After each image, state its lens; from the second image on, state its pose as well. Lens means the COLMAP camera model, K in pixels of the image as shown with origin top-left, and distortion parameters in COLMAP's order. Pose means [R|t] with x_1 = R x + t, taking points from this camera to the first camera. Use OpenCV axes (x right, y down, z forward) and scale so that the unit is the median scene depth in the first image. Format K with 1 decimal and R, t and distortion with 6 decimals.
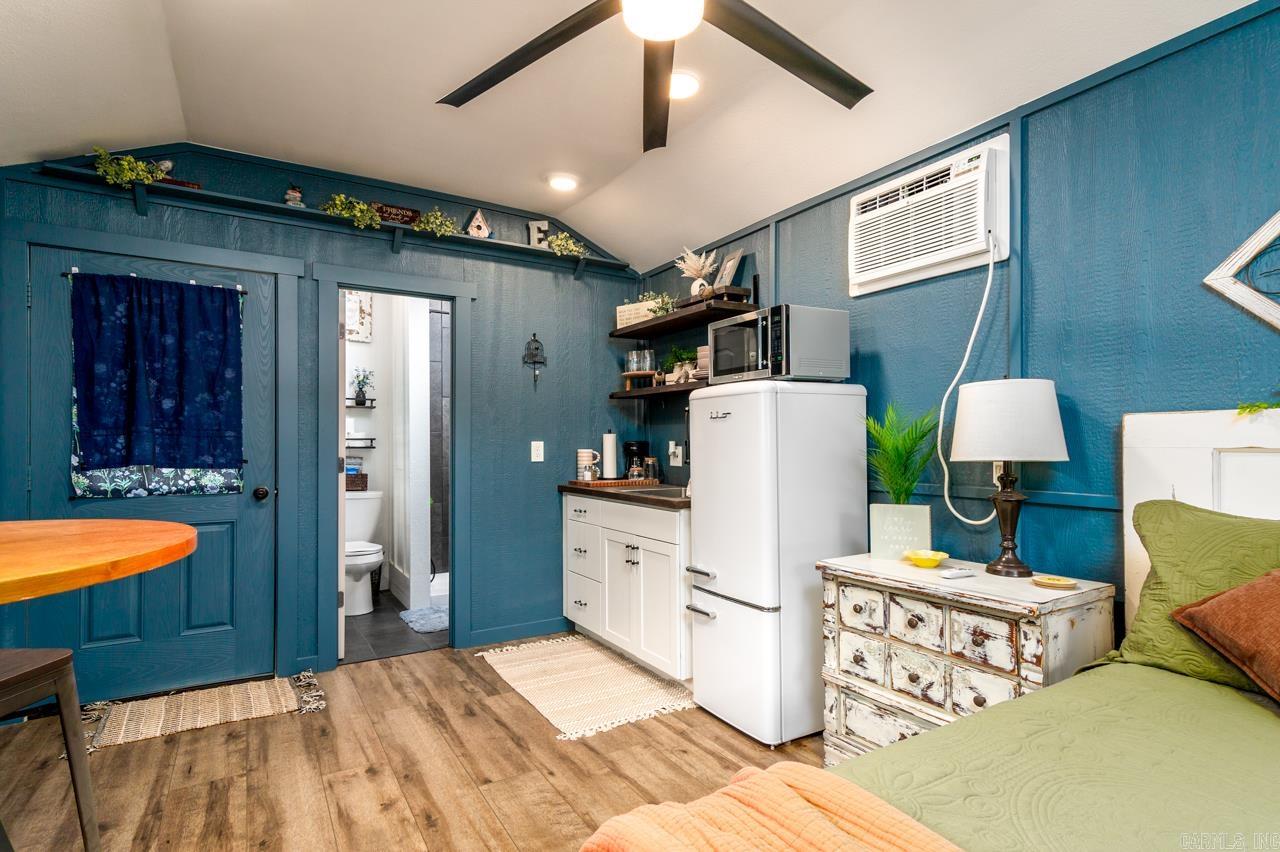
lens RADIAL K [[650.1, 0, 646.8], [0, 650.1, 436.4], [0, 0, 1]] dist [-0.001015, 0.001572]
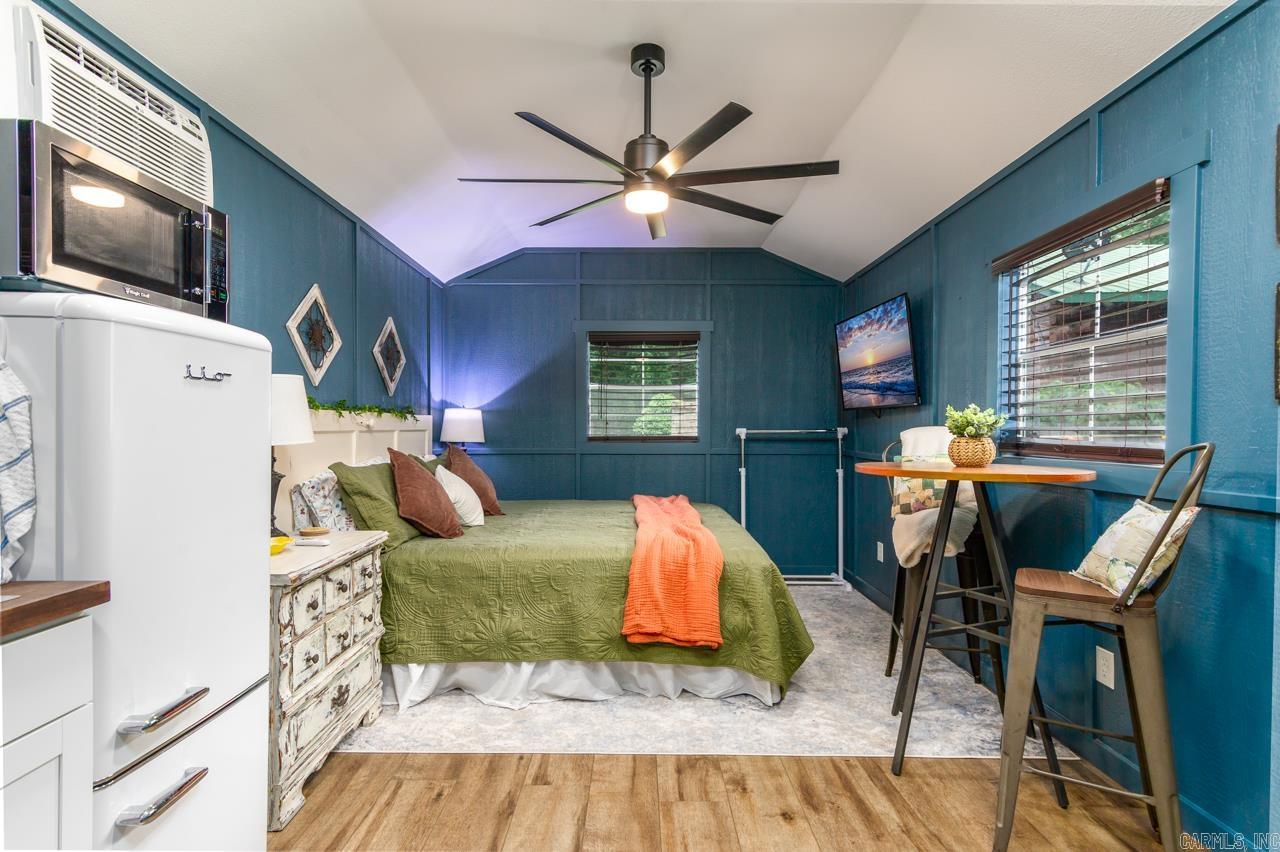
lens RADIAL K [[650.1, 0, 642.5], [0, 650.1, 427.5], [0, 0, 1]] dist [-0.001015, 0.001572]
pose [[-0.860112, -0.000656, 0.510105, -0.533083], [-0.005817, 0.999947, -0.008522, 0.013247], [-0.510072, -0.010297, -0.860070, 1.489911]]
